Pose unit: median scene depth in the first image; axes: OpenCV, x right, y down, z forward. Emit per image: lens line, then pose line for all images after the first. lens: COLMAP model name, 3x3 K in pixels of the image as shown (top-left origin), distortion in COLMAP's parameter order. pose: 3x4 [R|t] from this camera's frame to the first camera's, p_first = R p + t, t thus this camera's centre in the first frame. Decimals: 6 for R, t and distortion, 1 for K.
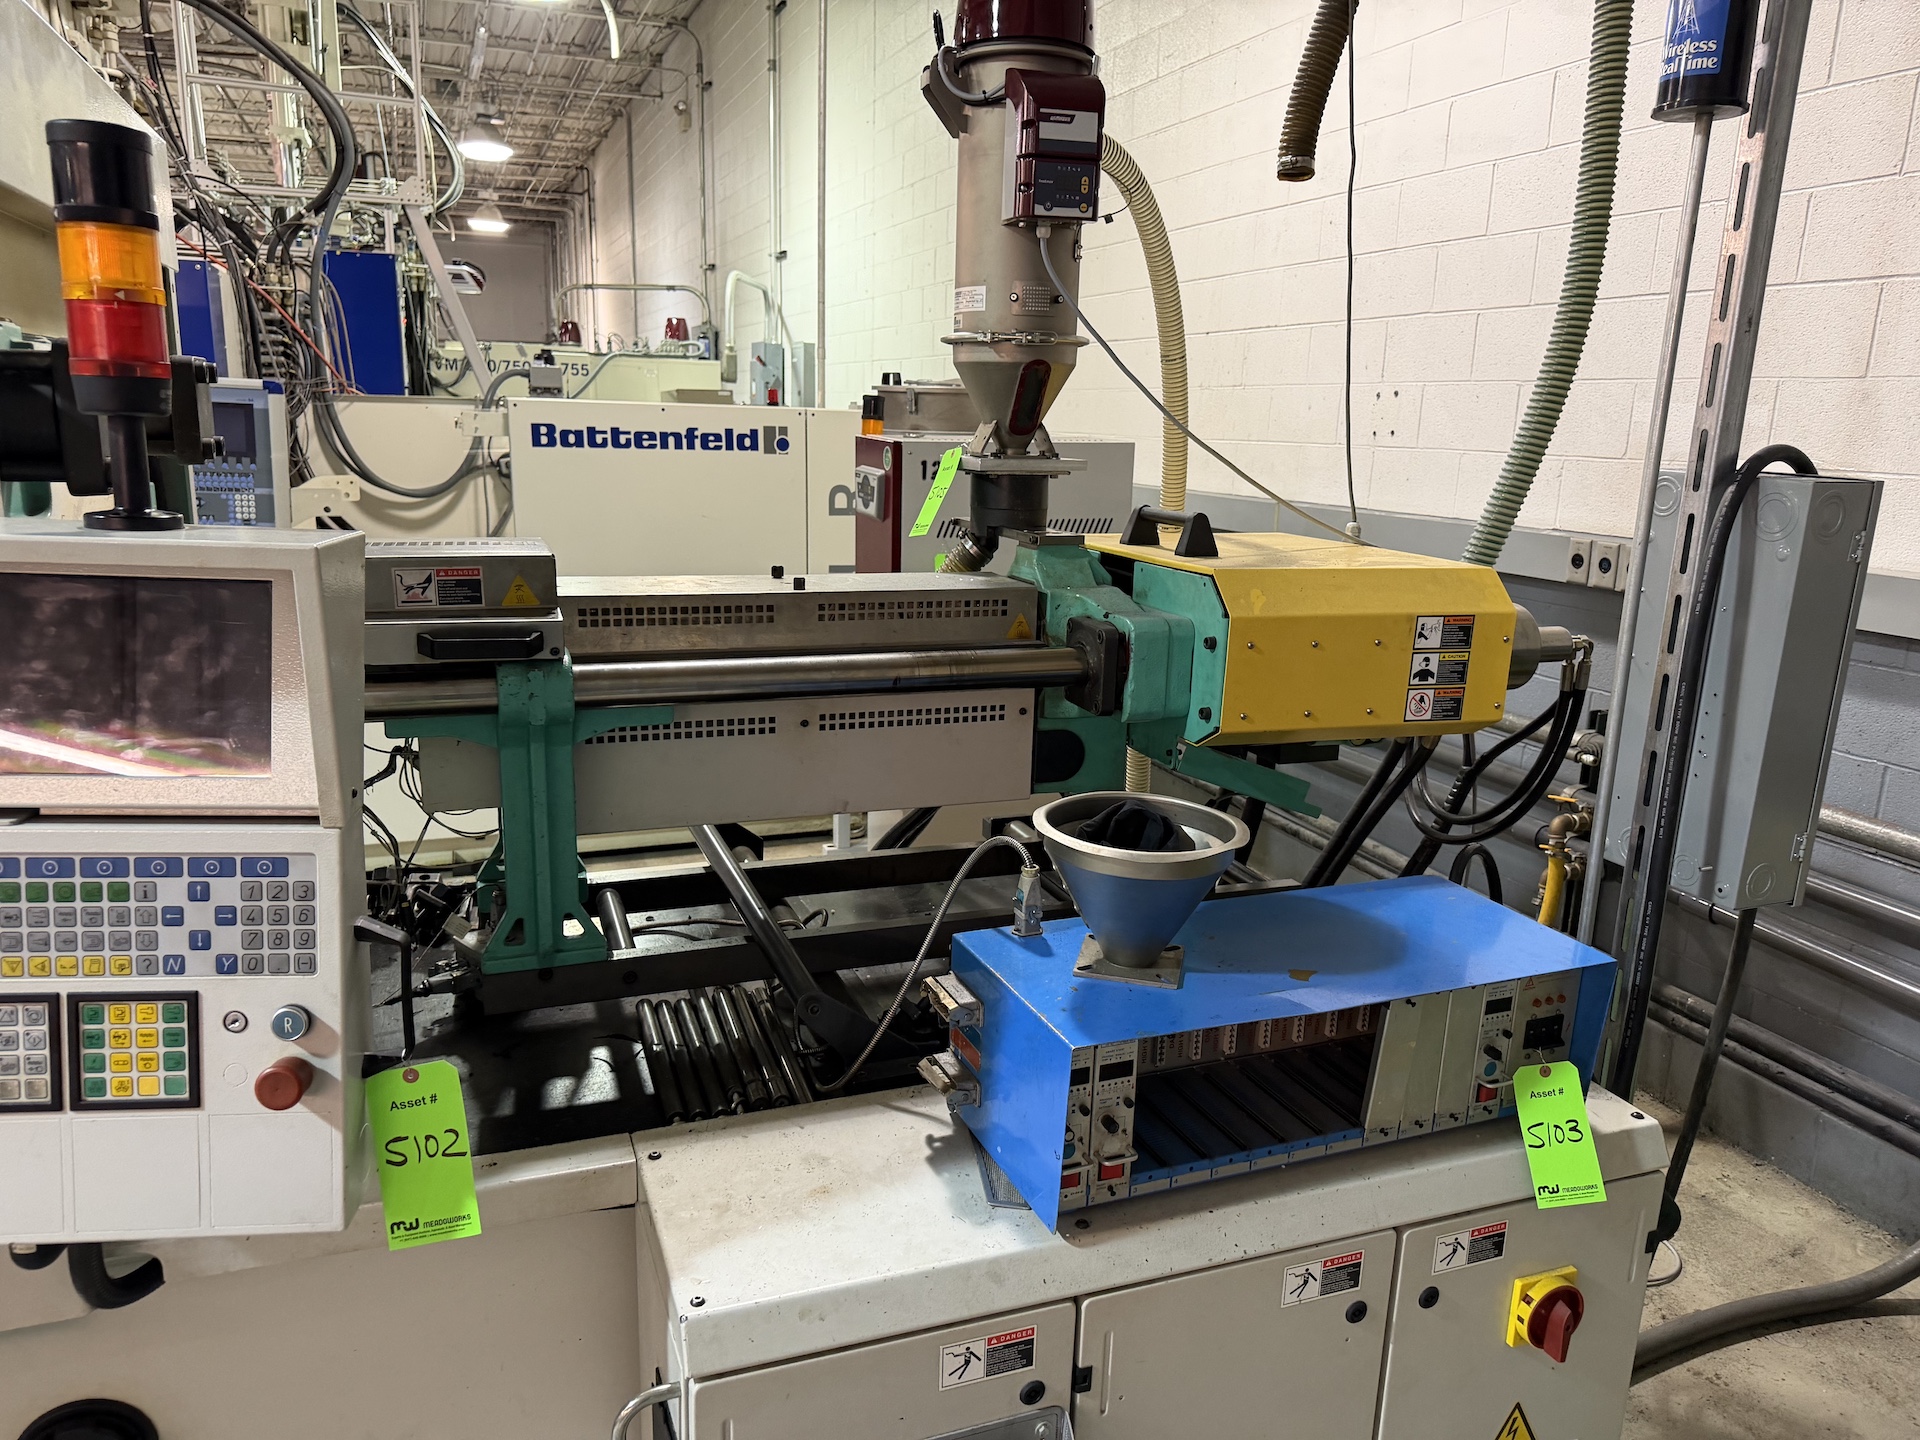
lens RADIAL K [[1353.7, 0, 950.0], [0, 1353.7, 729.9], [0, 0, 1]] dist [0.078134, -0.101809]
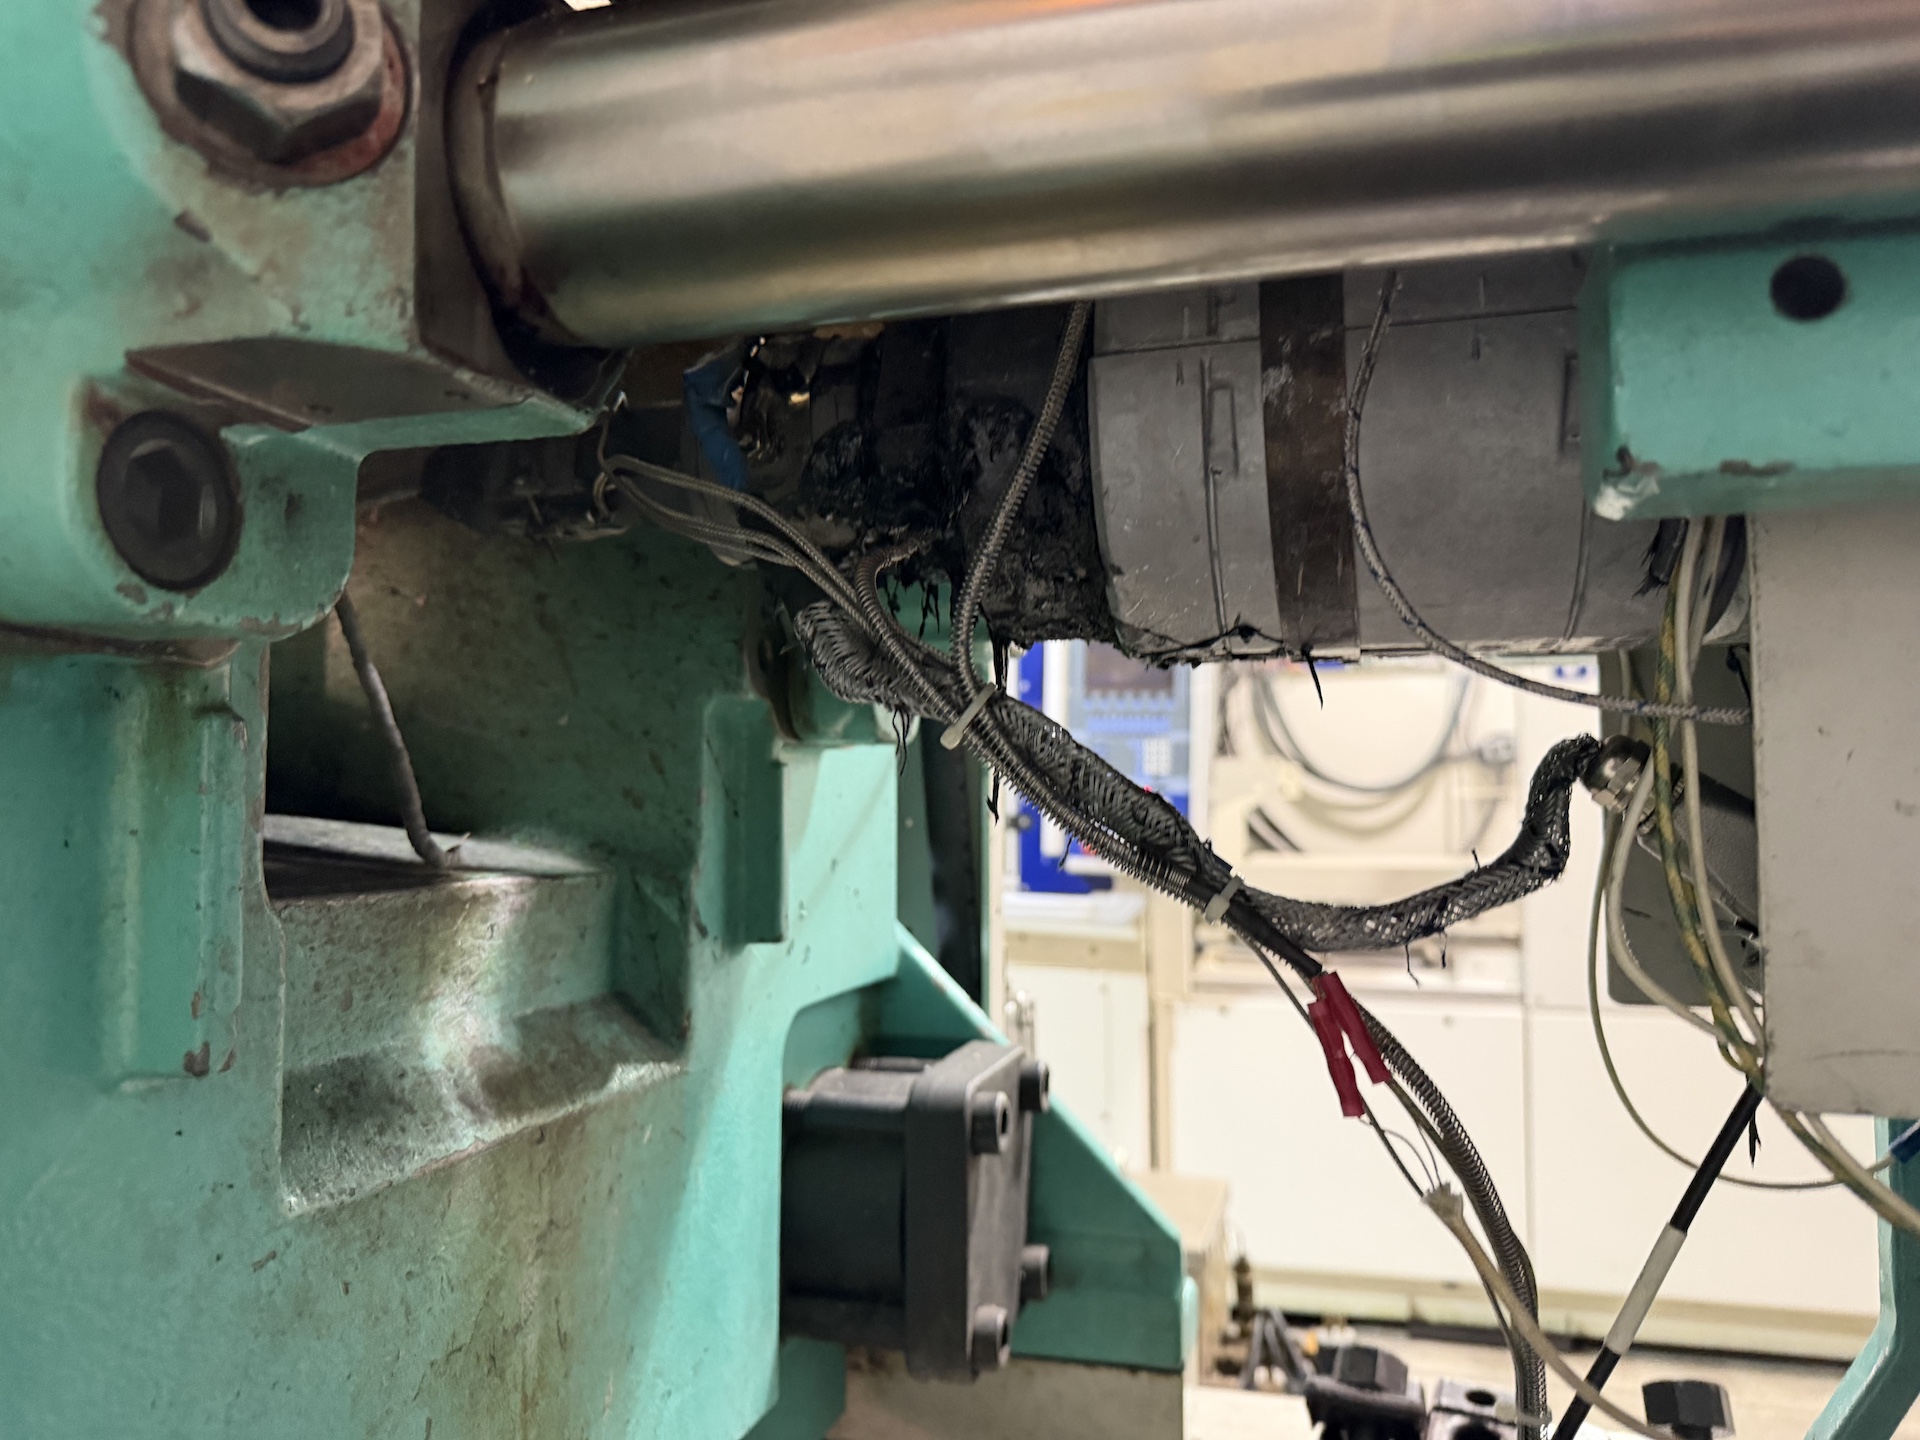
lens RADIAL K [[1353.7, 0, 960.0], [0, 1353.7, 720.0], [0, 0, 1]] dist [0.129712, -0.212108]
pose [[0.806572, -0.067750, -0.587241, -0.603225], [-0.120579, 0.953669, -0.275639, 0.115956], [0.578708, 0.293131, 0.761033, 1.355711]]
